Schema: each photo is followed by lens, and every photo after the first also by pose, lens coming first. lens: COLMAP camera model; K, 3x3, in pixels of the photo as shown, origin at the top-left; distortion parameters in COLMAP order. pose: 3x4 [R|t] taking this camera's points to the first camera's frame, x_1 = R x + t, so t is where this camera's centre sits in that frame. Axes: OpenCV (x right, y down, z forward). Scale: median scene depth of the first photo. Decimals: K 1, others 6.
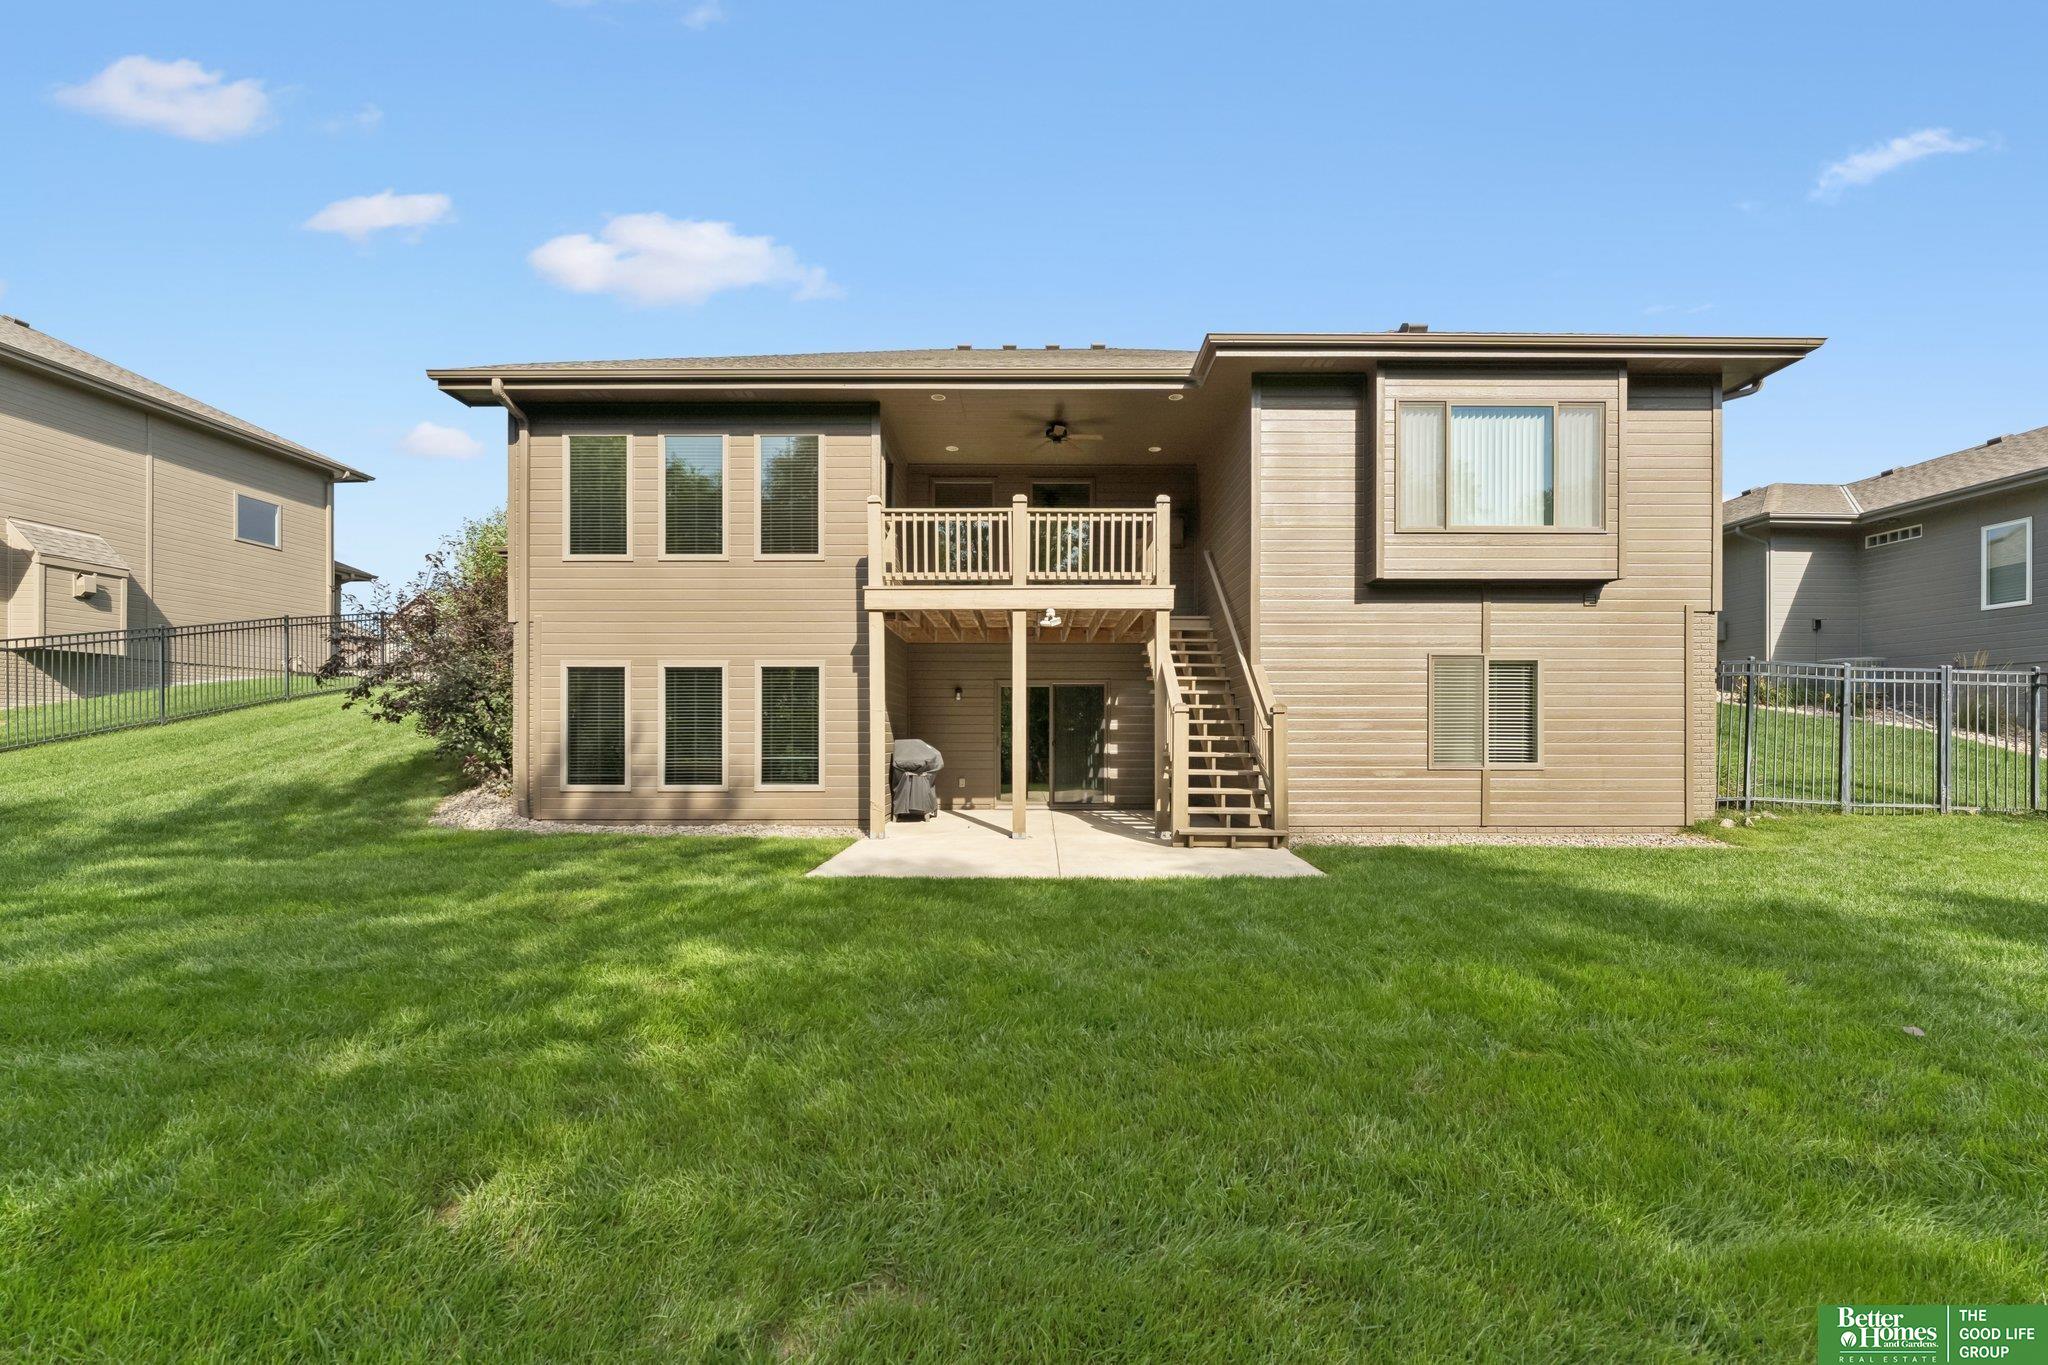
lens RADIAL K [[832.2, 0, 1019.5], [0, 832.2, 736.0], [0, 0, 1]] dist [-0.001398, -0.000323]
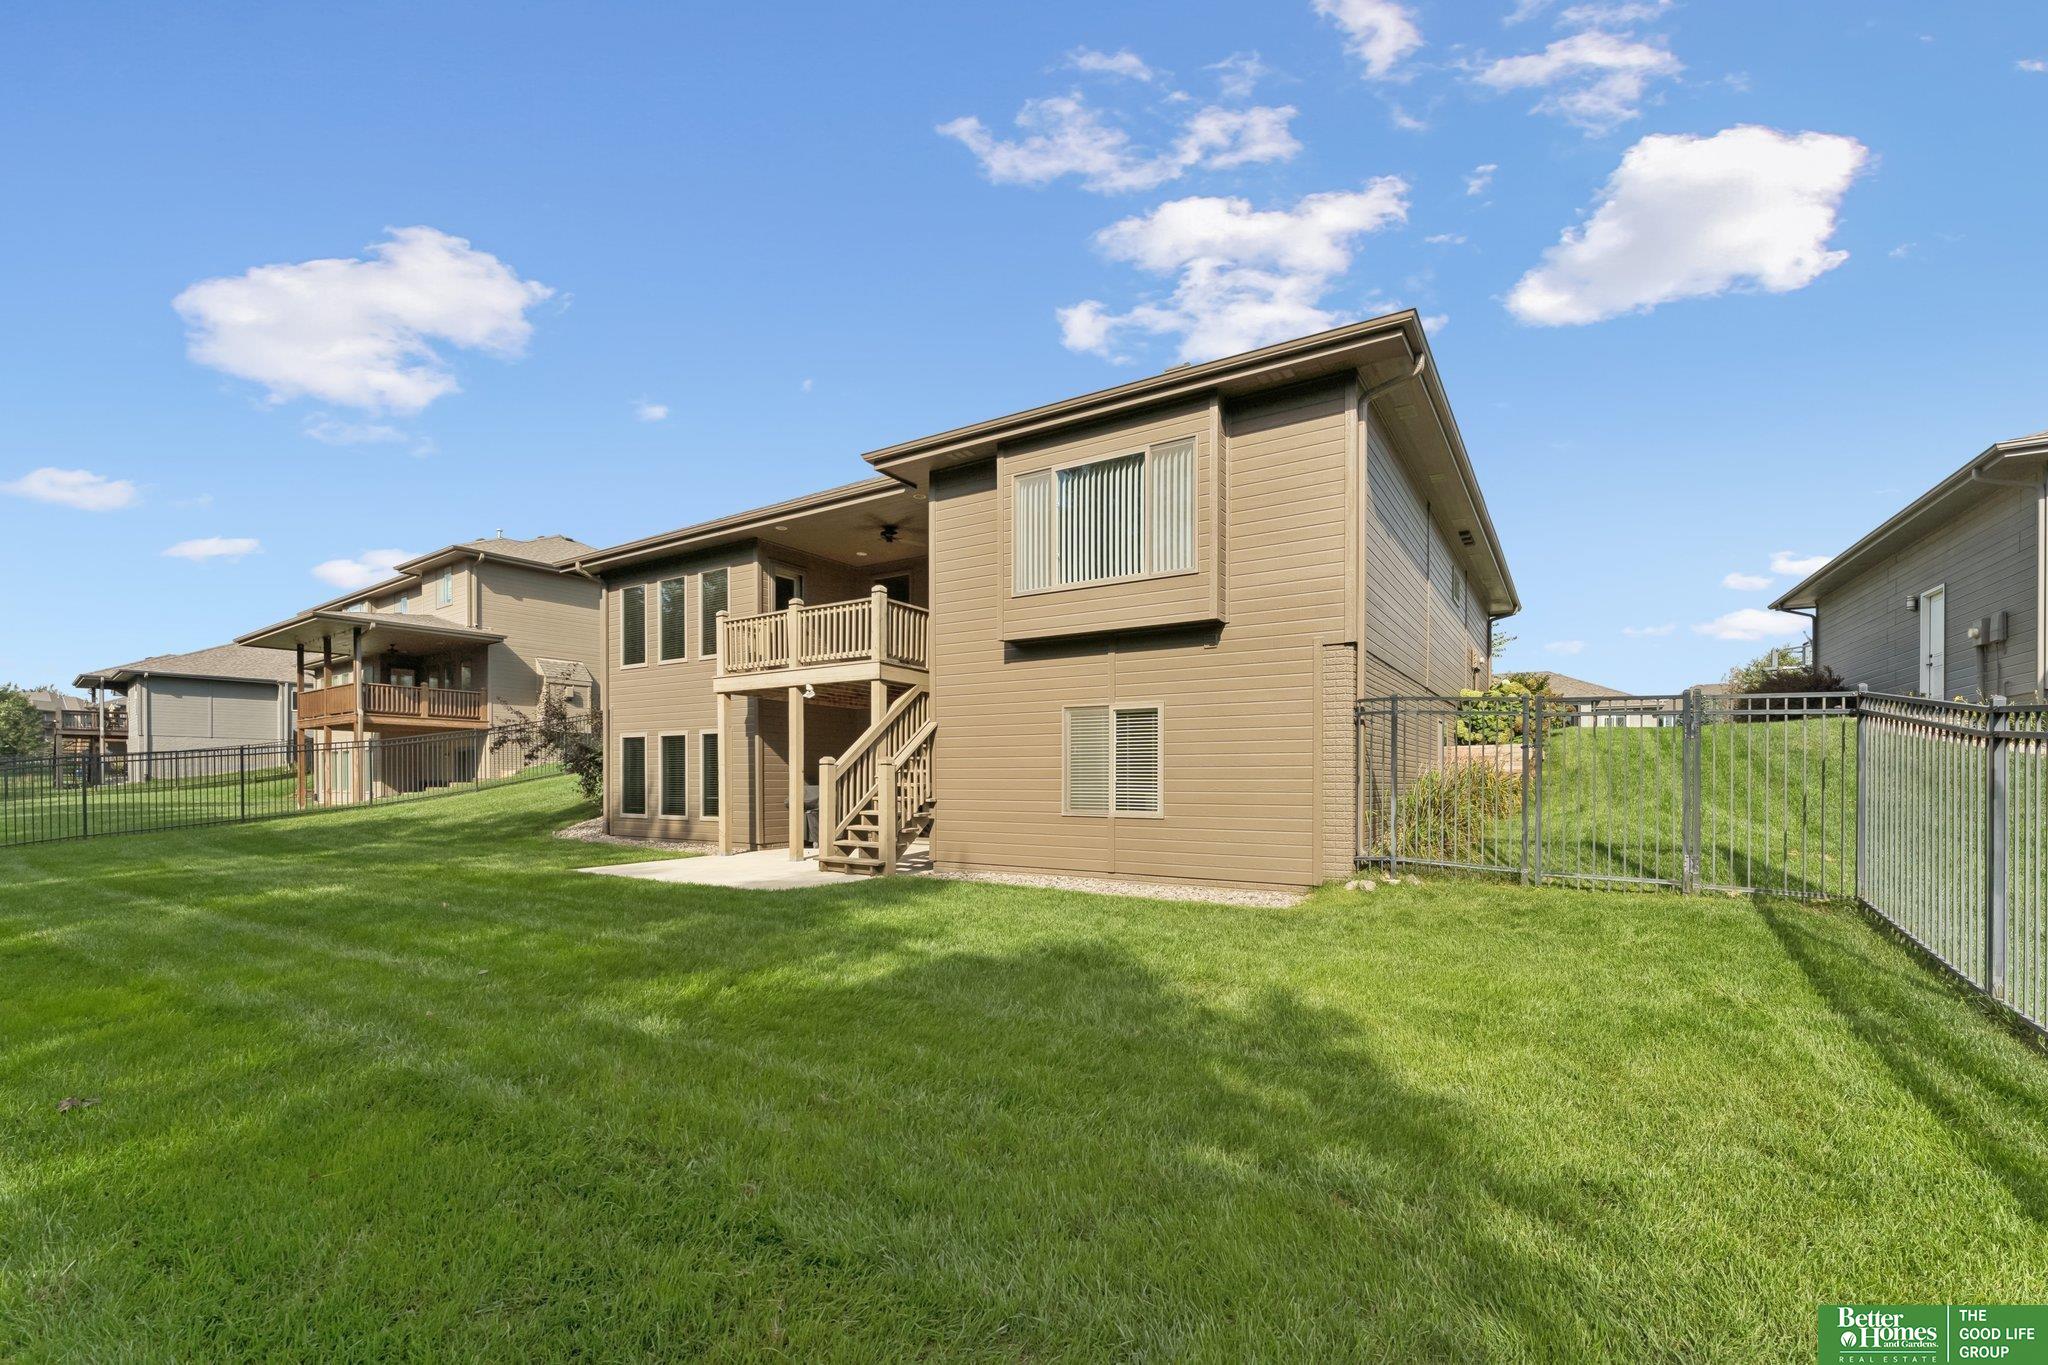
lens RADIAL K [[832.2, 0, 1074.9], [0, 832.2, 774.5], [0, 0, 1]] dist [-0.001398, -0.000323]
pose [[0.859819, -0.002470, -0.510593, 1.033081], [-0.000725, 0.999981, -0.006059, -0.005731], [0.510599, 0.005580, 0.859801, 0.102073]]
